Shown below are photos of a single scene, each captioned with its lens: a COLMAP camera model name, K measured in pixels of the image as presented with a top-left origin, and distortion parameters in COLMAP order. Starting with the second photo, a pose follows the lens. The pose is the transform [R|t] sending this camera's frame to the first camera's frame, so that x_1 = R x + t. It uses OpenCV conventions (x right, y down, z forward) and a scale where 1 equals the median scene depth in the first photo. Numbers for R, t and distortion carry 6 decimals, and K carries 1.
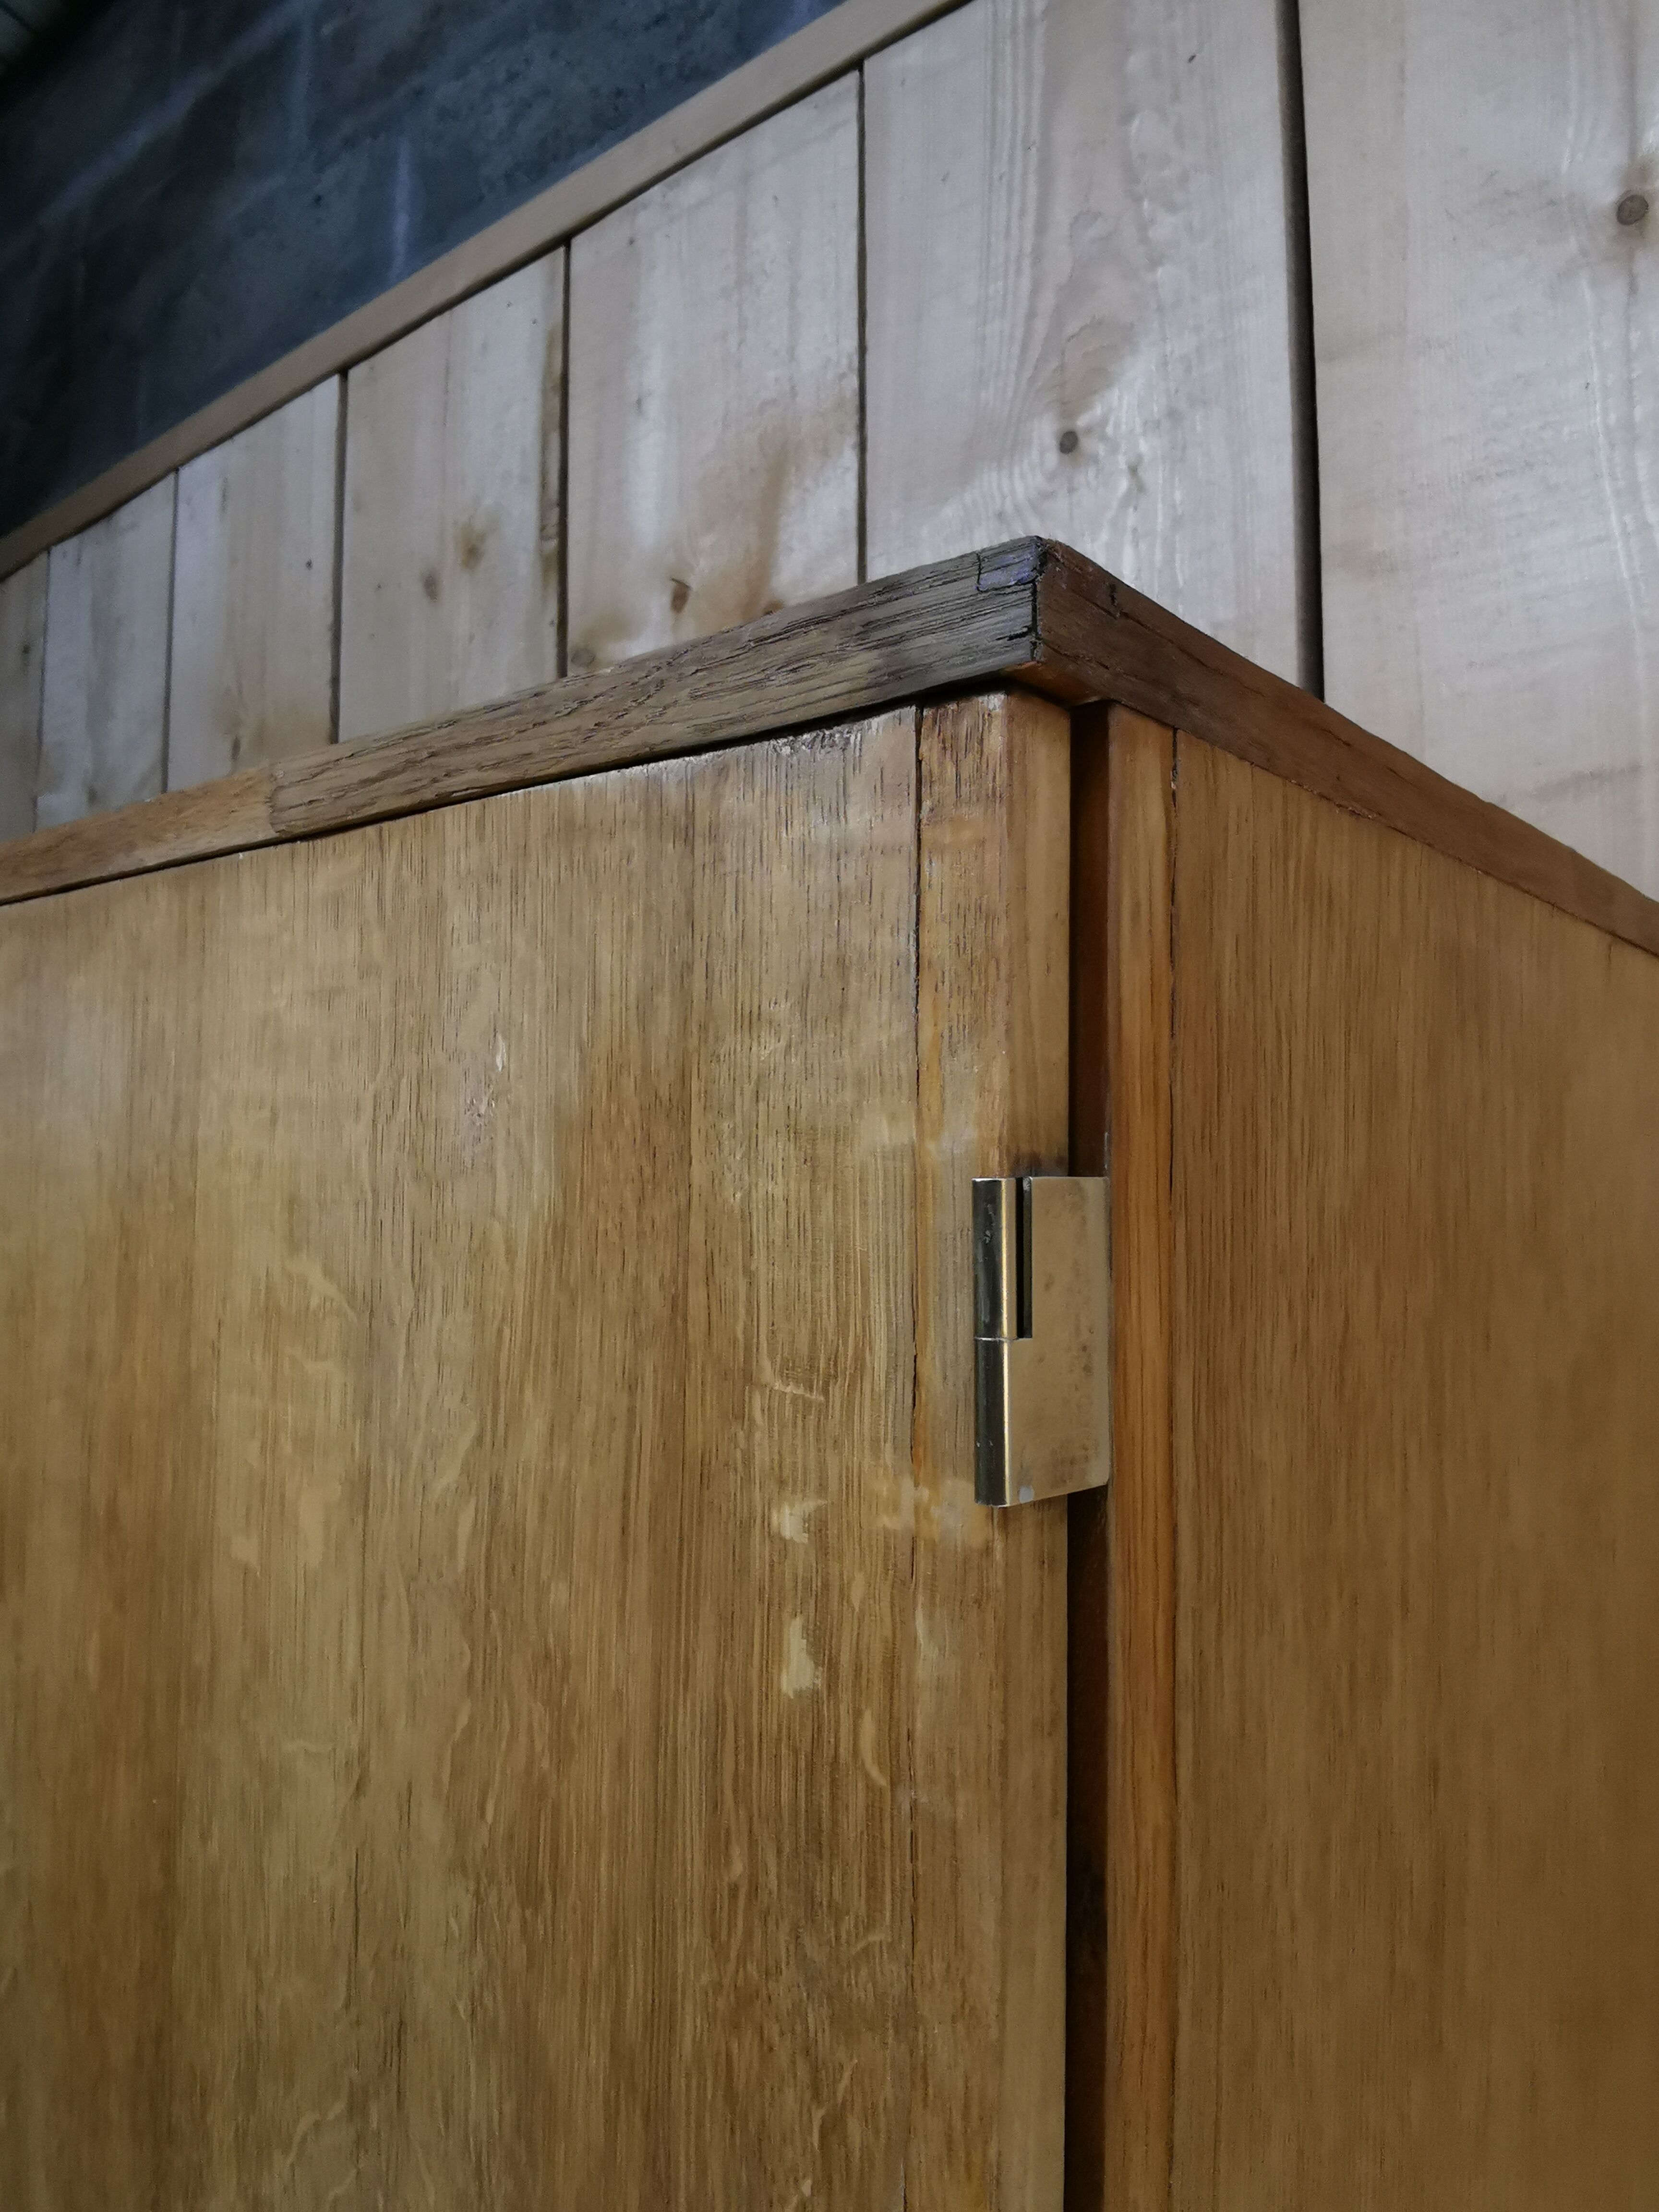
lens RADIAL K [[1595.8, 0, 822.0], [0, 1595.8, 1096.2], [0, 0, 1]] dist [0.033274, -0.087959]
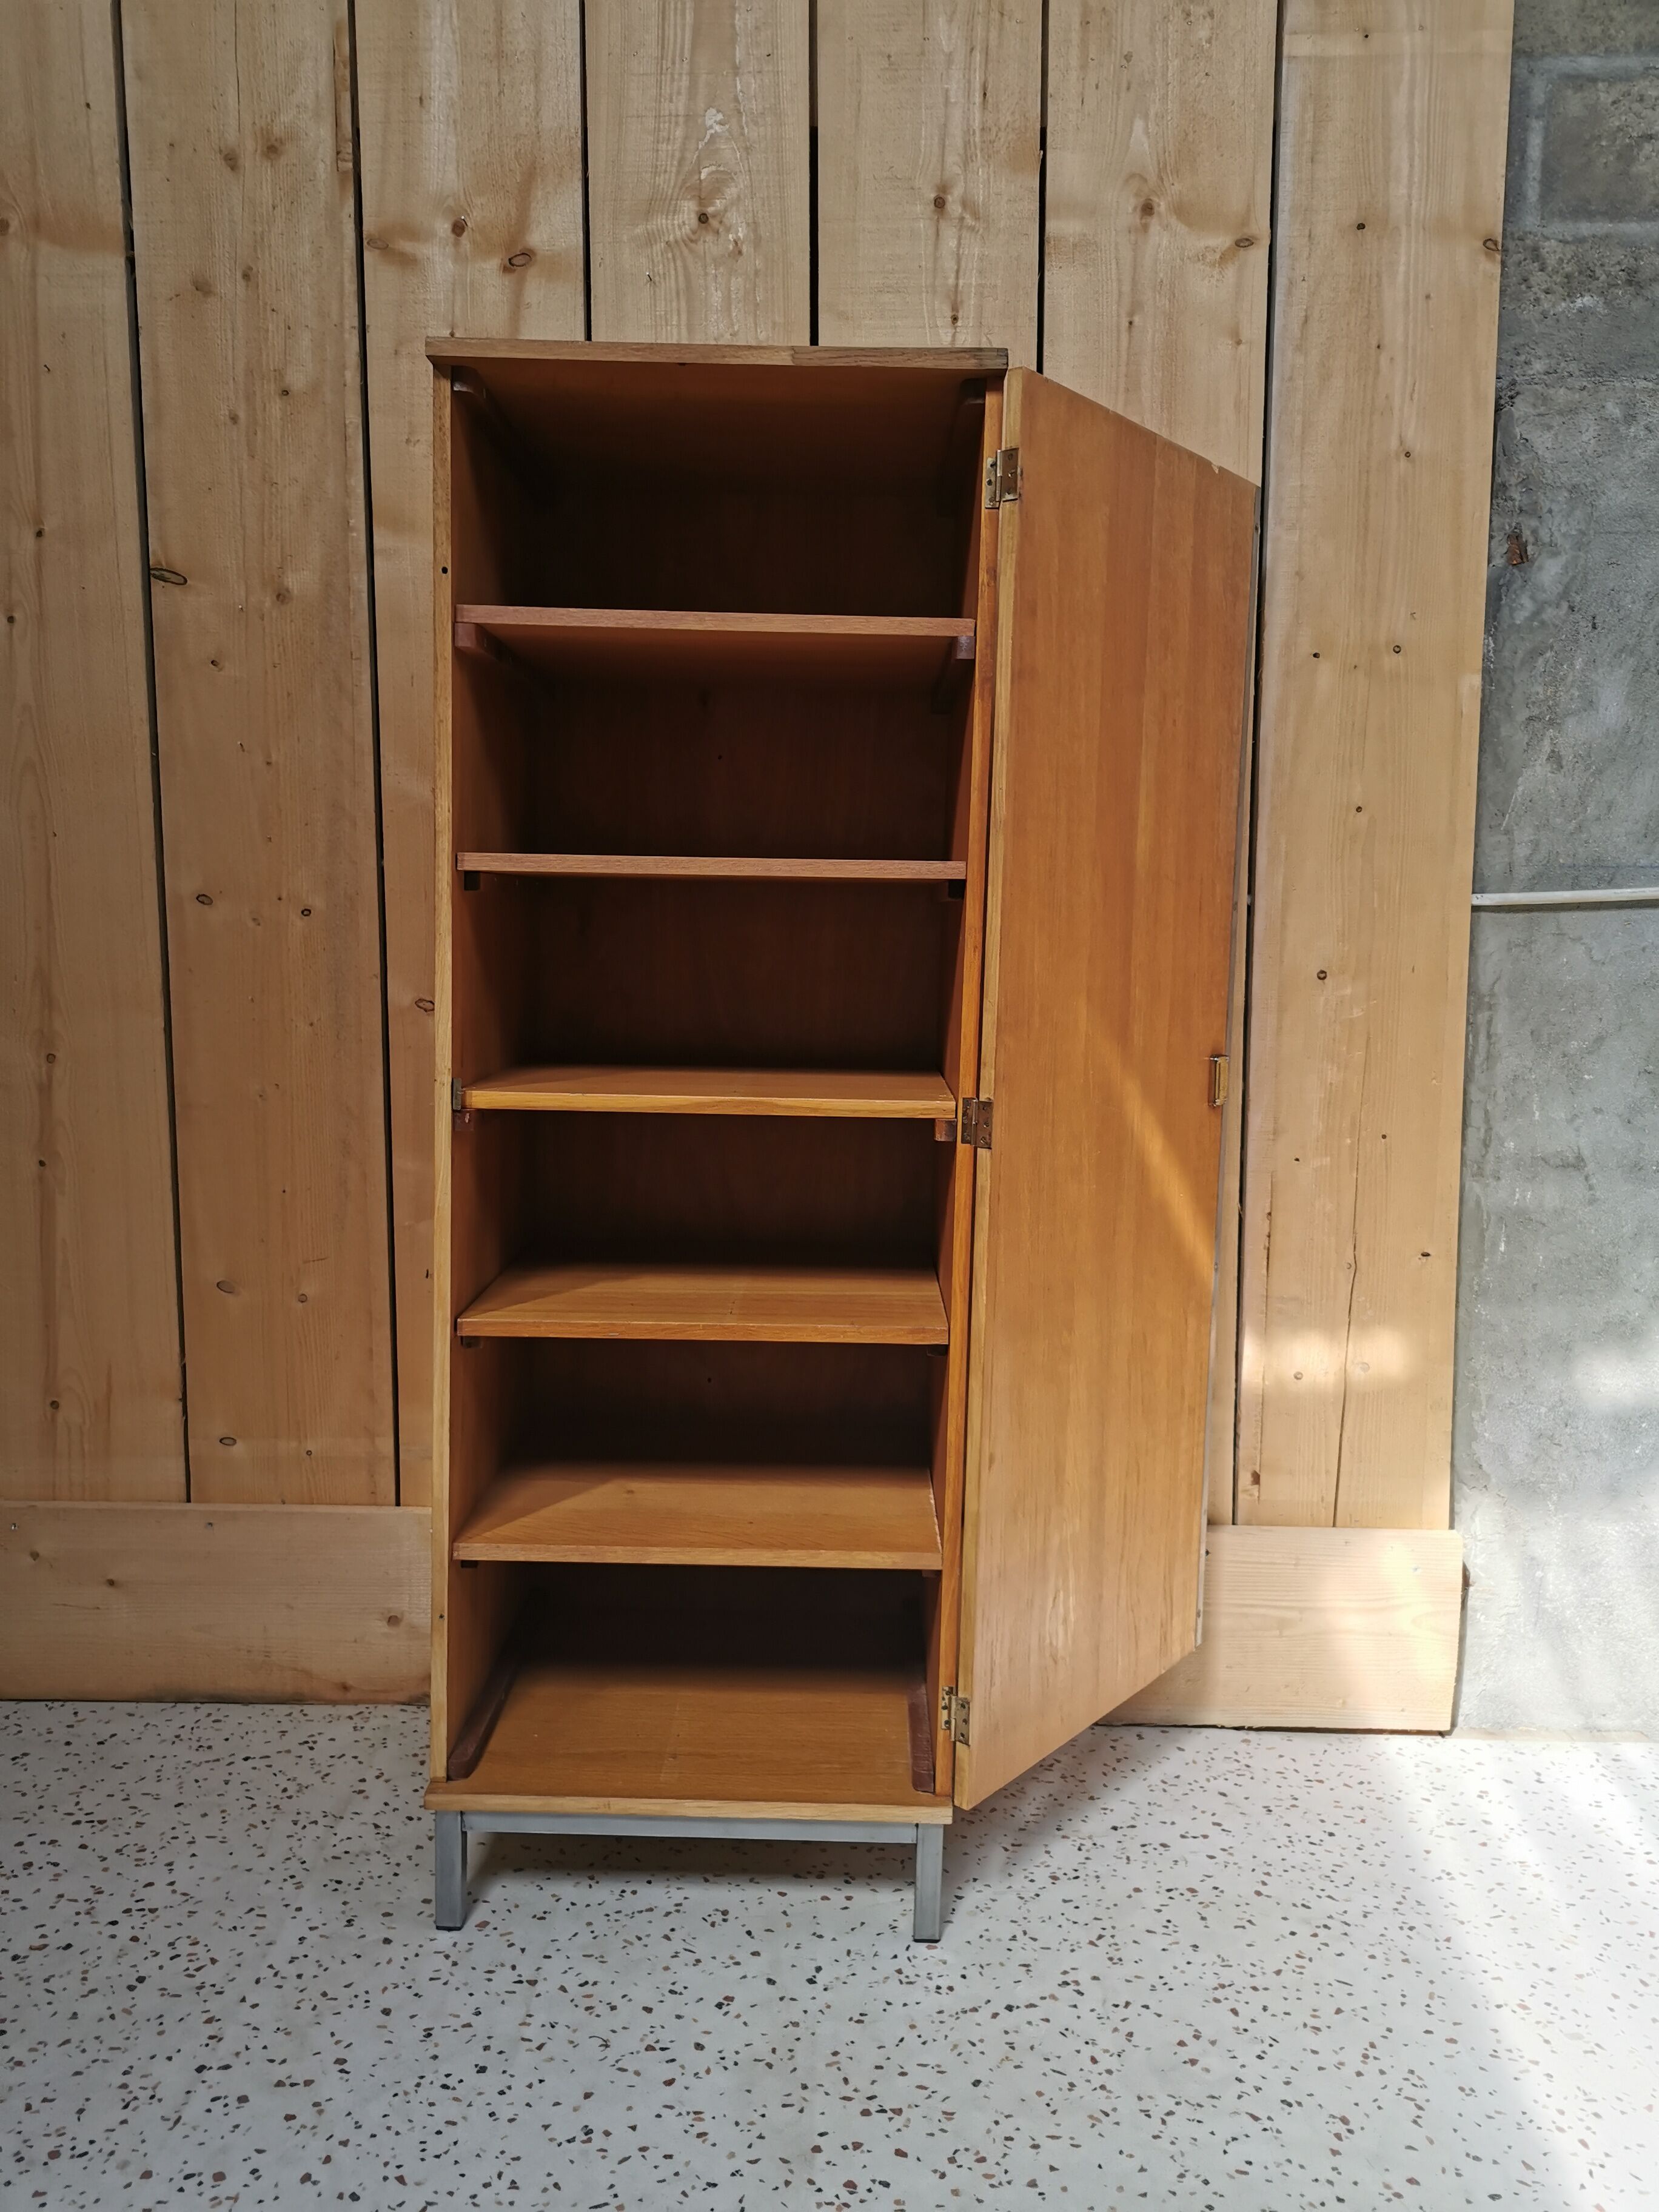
lens RADIAL K [[1744.0, 0, 815.2], [0, 1744.0, 1124.6], [0, 0, 1]] dist [0.027778, 0.009919]
pose [[0.776572, -0.074098, 0.625656, -1.310662], [-0.041950, 0.984775, 0.168698, 0.407527], [-0.628631, -0.157252, 0.761640, -1.139396]]
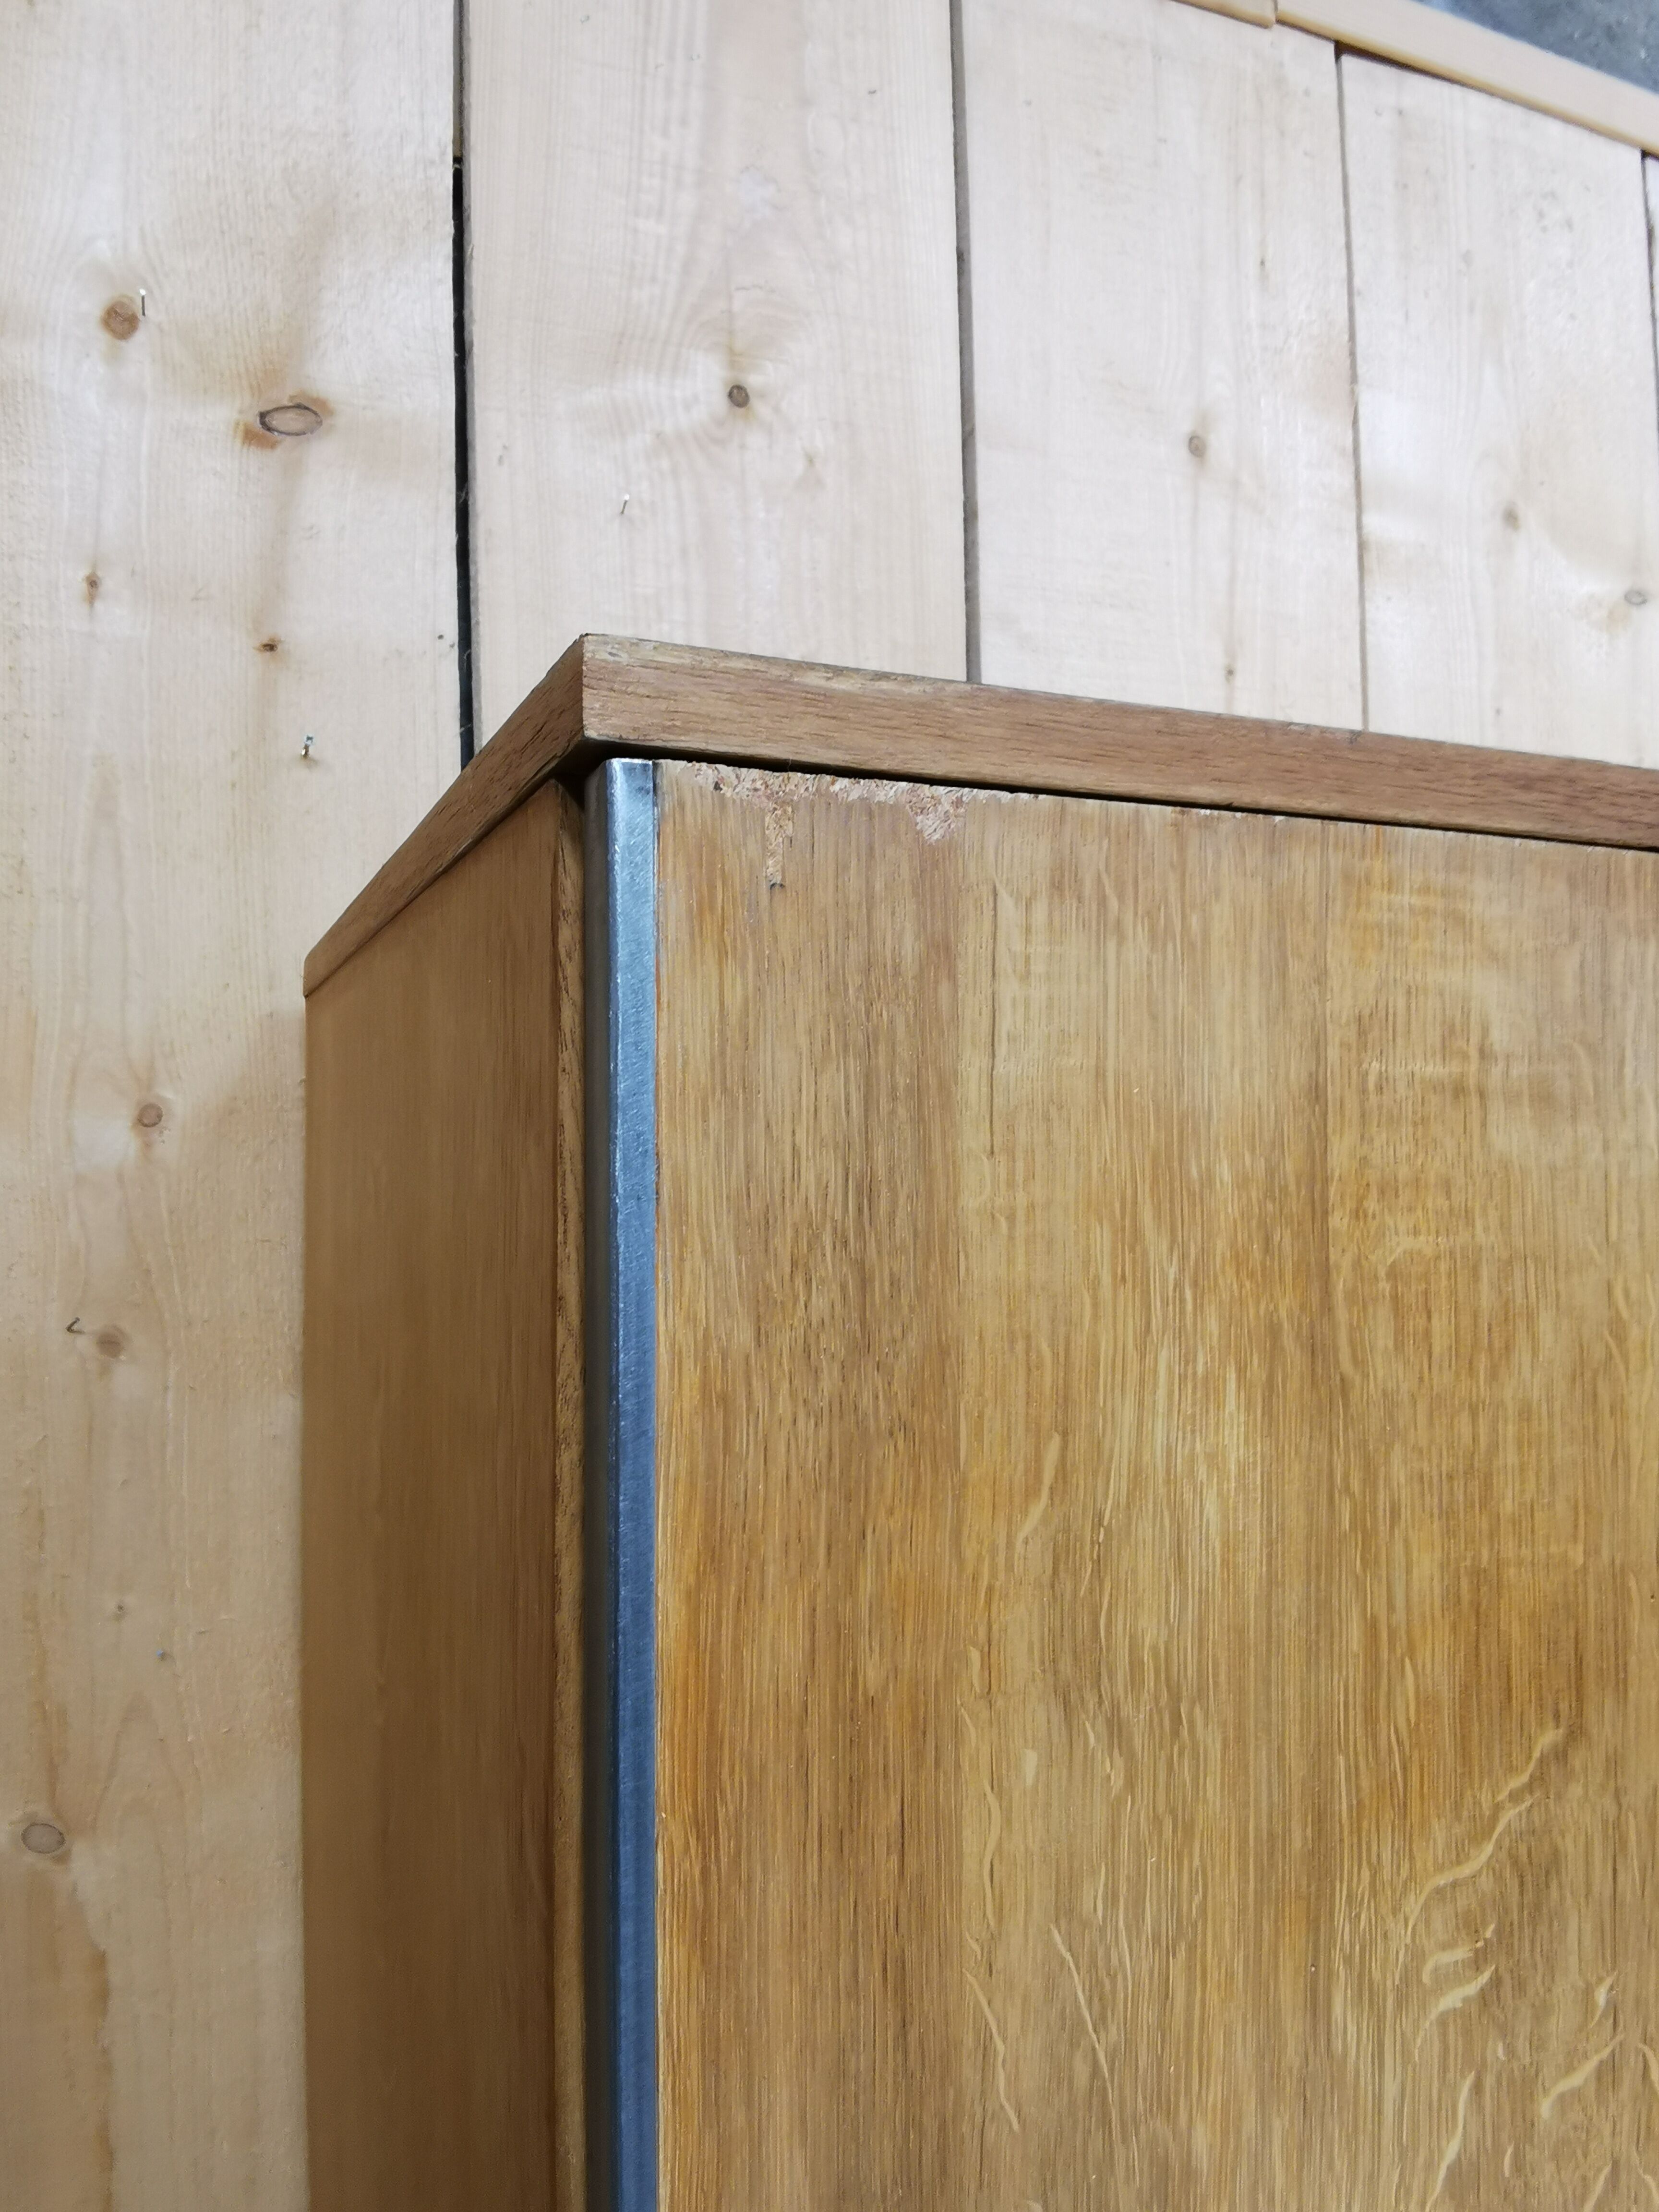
lens RADIAL K [[1595.8, 0, 828.4], [0, 1595.8, 1097.3], [0, 0, 1]] dist [0.033274, -0.087959]
pose [[0.442627, -0.000772, 0.896706, -0.668851], [-0.037211, 0.999122, 0.019228, -0.000519], [-0.895934, -0.041878, 0.442210, 0.477266]]
